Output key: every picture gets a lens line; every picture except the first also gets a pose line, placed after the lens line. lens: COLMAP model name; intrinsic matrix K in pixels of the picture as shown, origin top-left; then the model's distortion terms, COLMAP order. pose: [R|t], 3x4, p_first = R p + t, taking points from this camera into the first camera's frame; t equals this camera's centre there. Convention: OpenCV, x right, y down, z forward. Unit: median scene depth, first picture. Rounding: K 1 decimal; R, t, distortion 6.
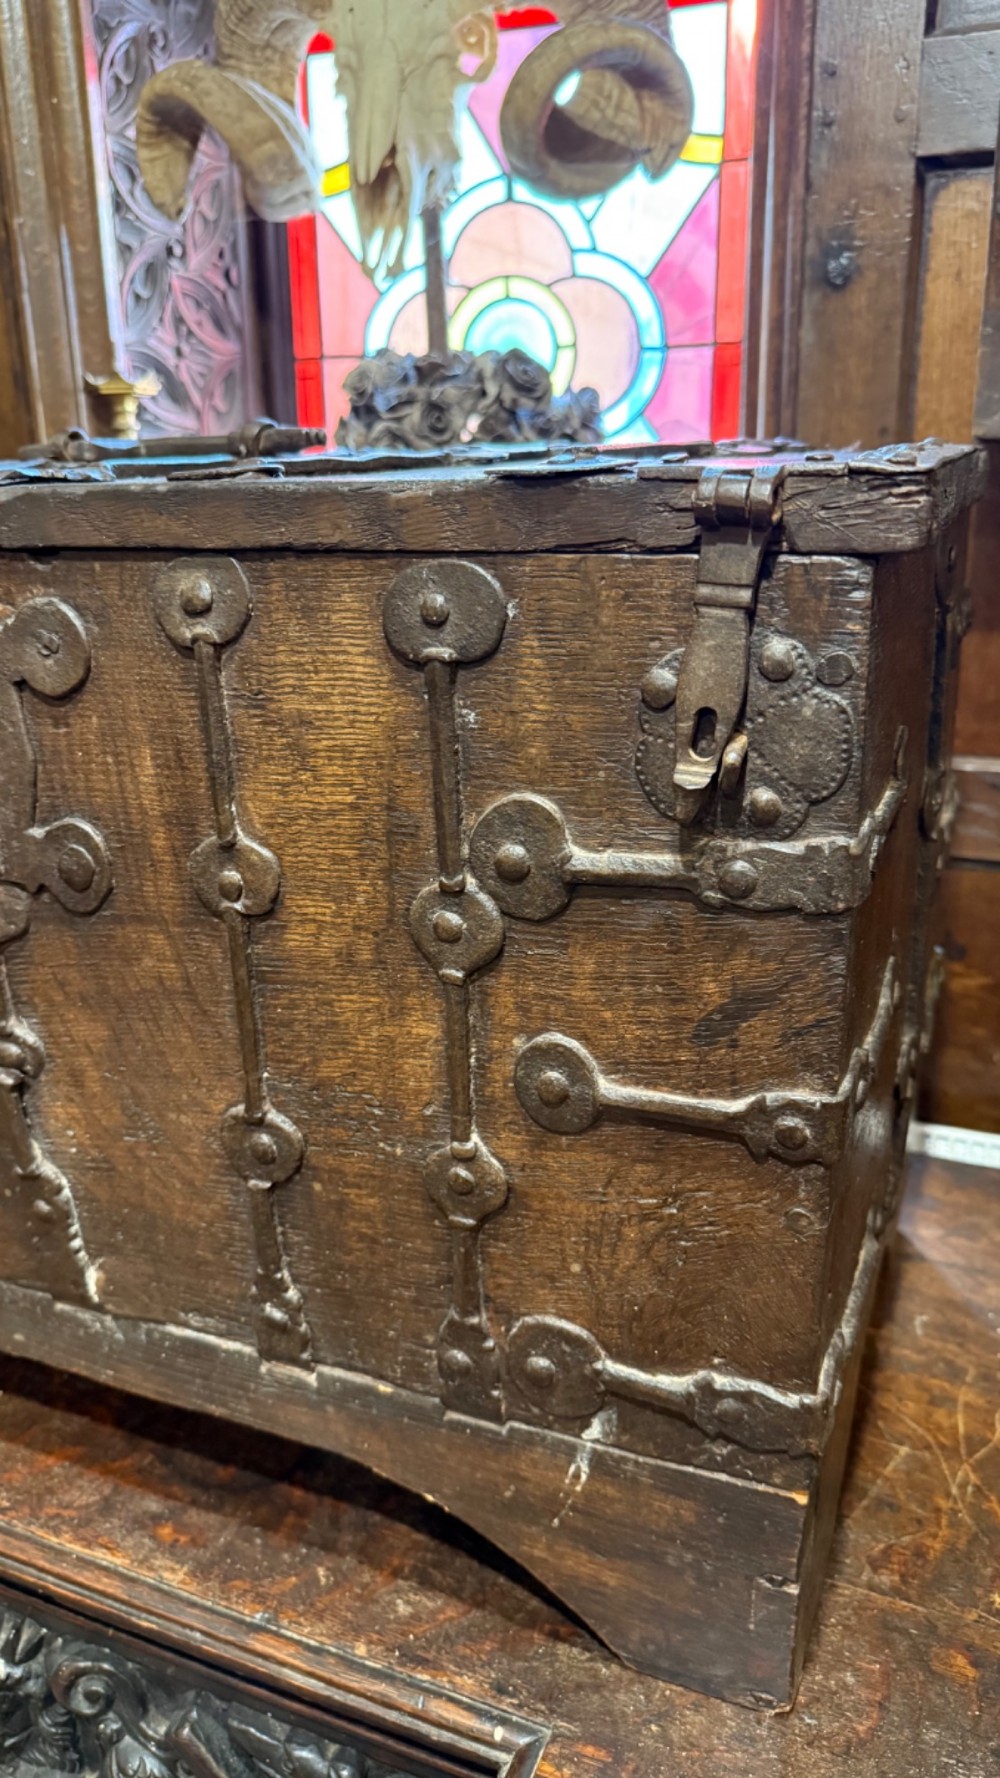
lens RADIAL K [[1295.1, 0, 499.6], [0, 1295.1, 894.6], [0, 0, 1]] dist [0.175275, -0.431522]
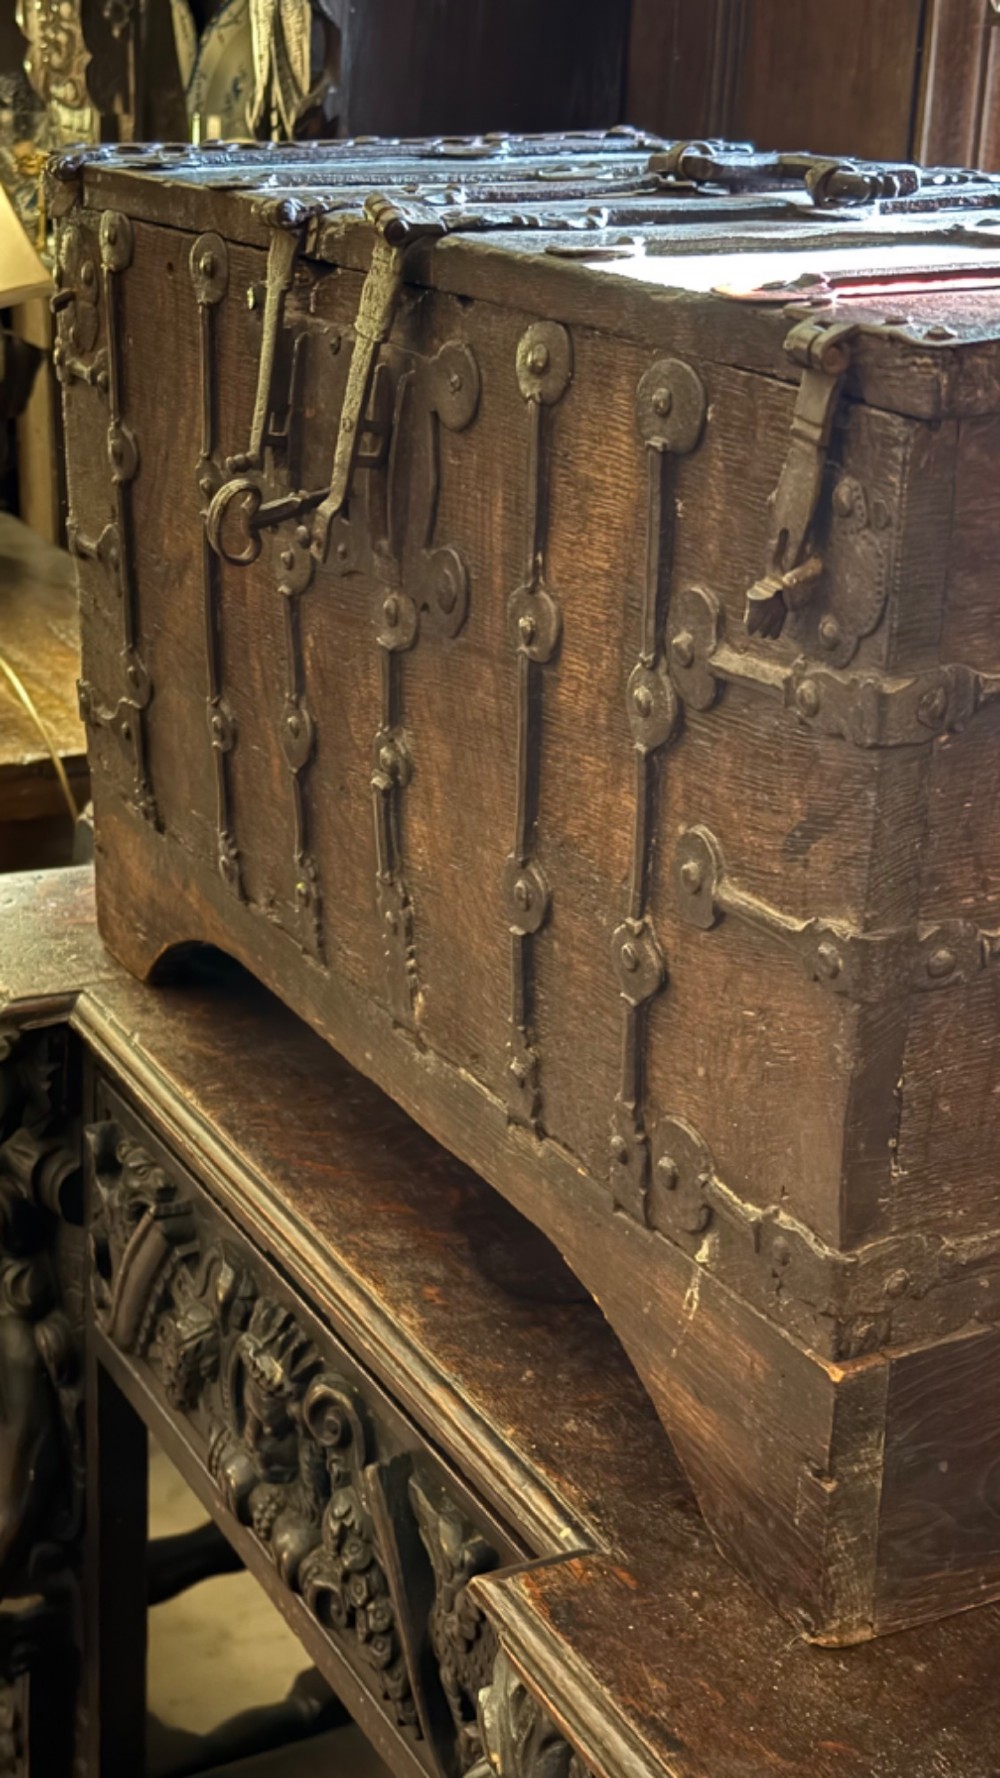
lens RADIAL K [[2578.5, 0, 500.0], [0, 2578.5, 889.0], [0, 0, 1]] dist [0.124411, -0.001197]
pose [[0.774941, 0.260536, -0.575837, 1.083194], [-0.250030, 0.963134, 0.099286, -0.007507], [0.580476, 0.067036, 0.811513, -0.730018]]
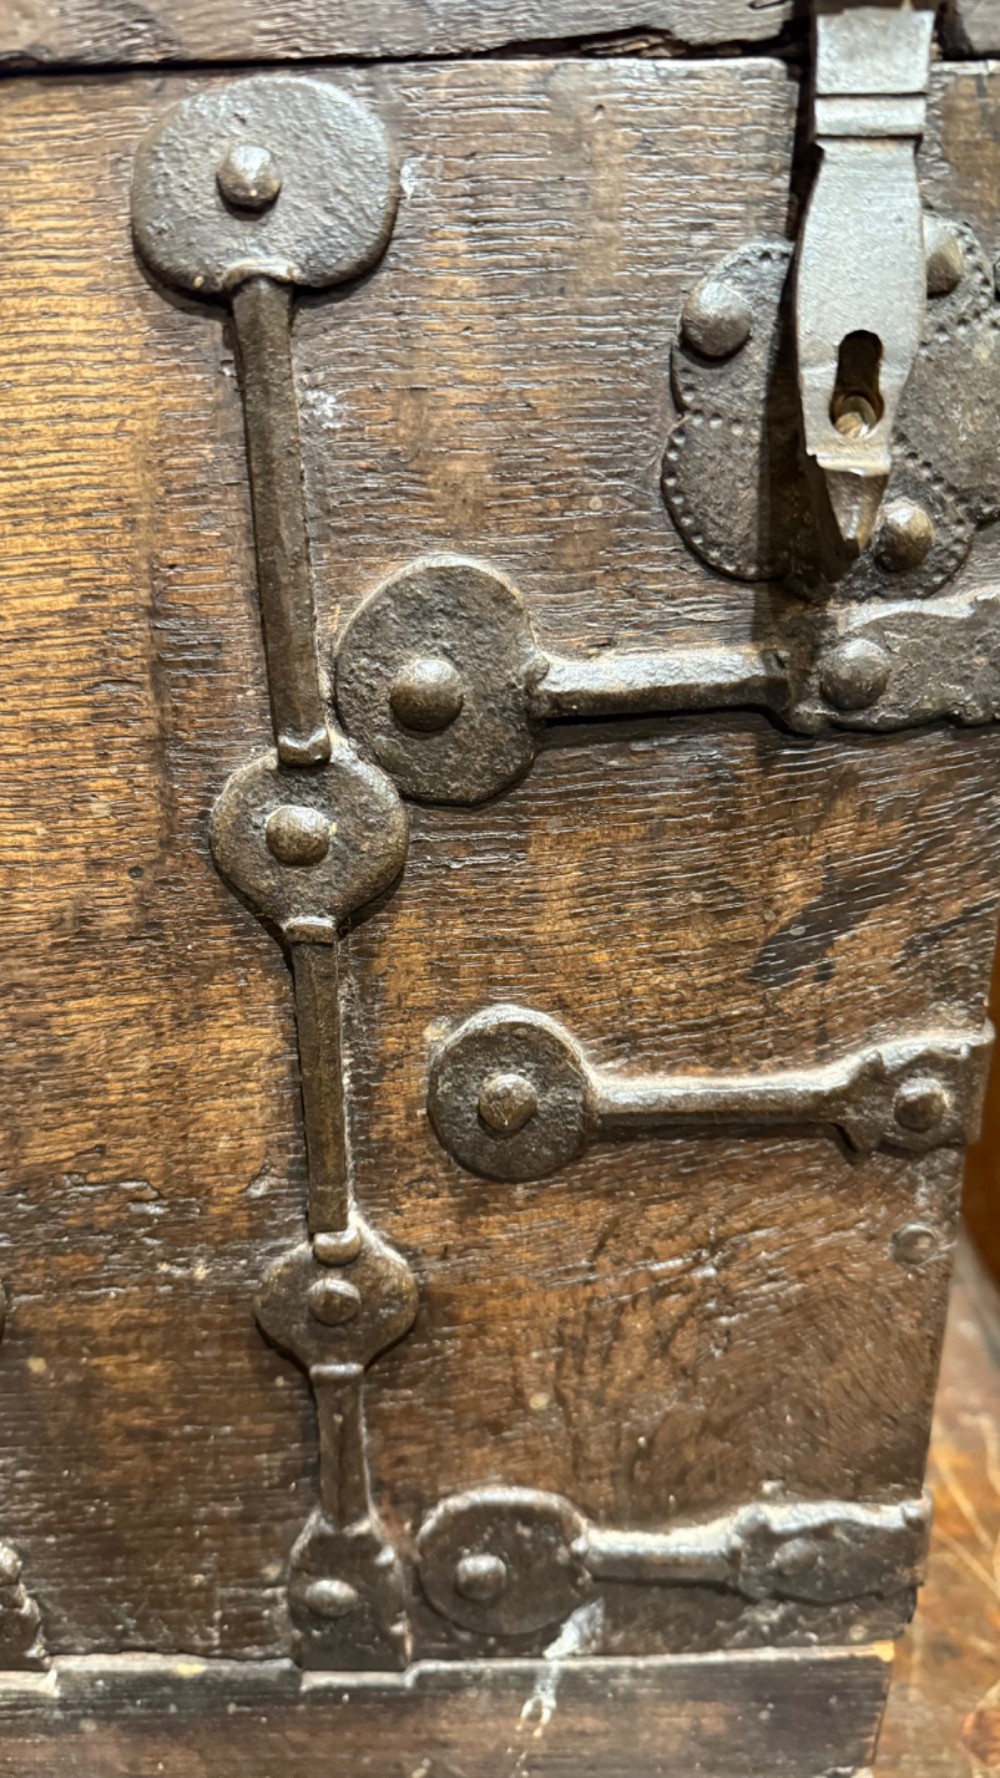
lens RADIAL K [[1378.2, 0, 503.0], [0, 1378.2, 918.8], [0, 0, 1]] dist [0.136618, -0.407127]
pose [[0.920789, -0.118939, 0.371485, -0.171794], [0.117181, 0.992733, 0.027394, 0.051795], [-0.372043, 0.018307, 0.928035, 0.436276]]
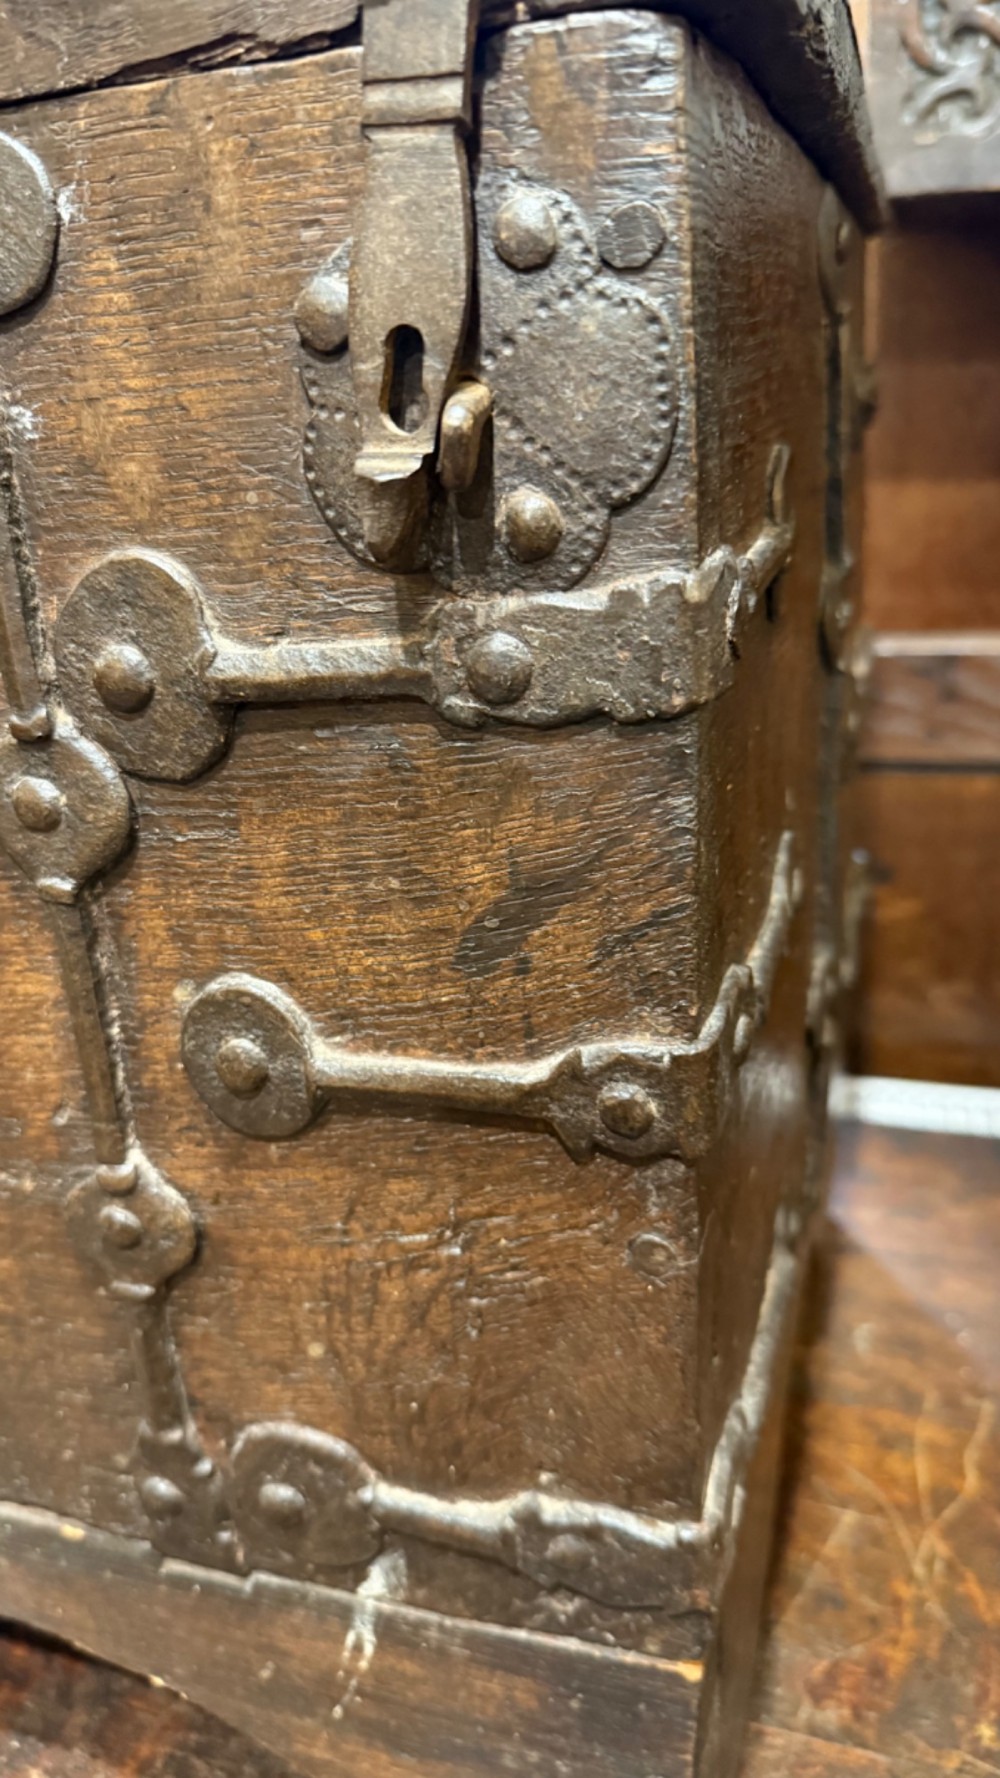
lens RADIAL K [[1316.9, 0, 505.5], [0, 1316.9, 899.6], [0, 0, 1]] dist [0.157194, -0.426382]
pose [[0.996423, -0.060262, 0.059238, 0.128485], [0.059287, 0.998077, 0.018094, 0.067608], [-0.060214, -0.014517, 0.998080, 0.379161]]
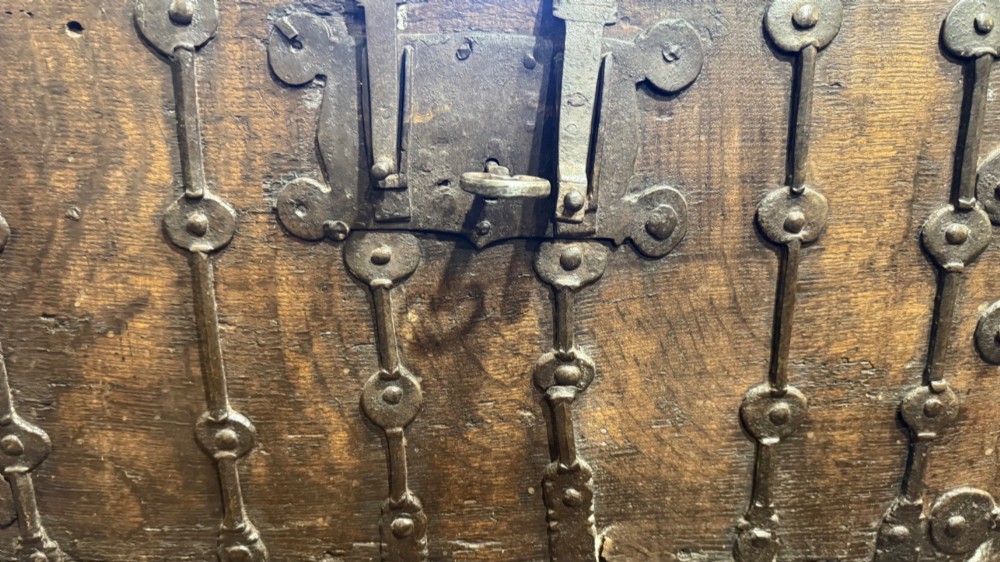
lens RADIAL K [[754.4, 0, 500.0], [0, 754.4, 281.0], [0, 0, 1]] dist [0.053477, -0.102175]
pose [[0.913101, -0.064635, 0.402578, -0.878020], [0.099283, 0.992883, -0.065777, 0.083548], [-0.395461, 0.100031, 0.913019, 0.389429]]
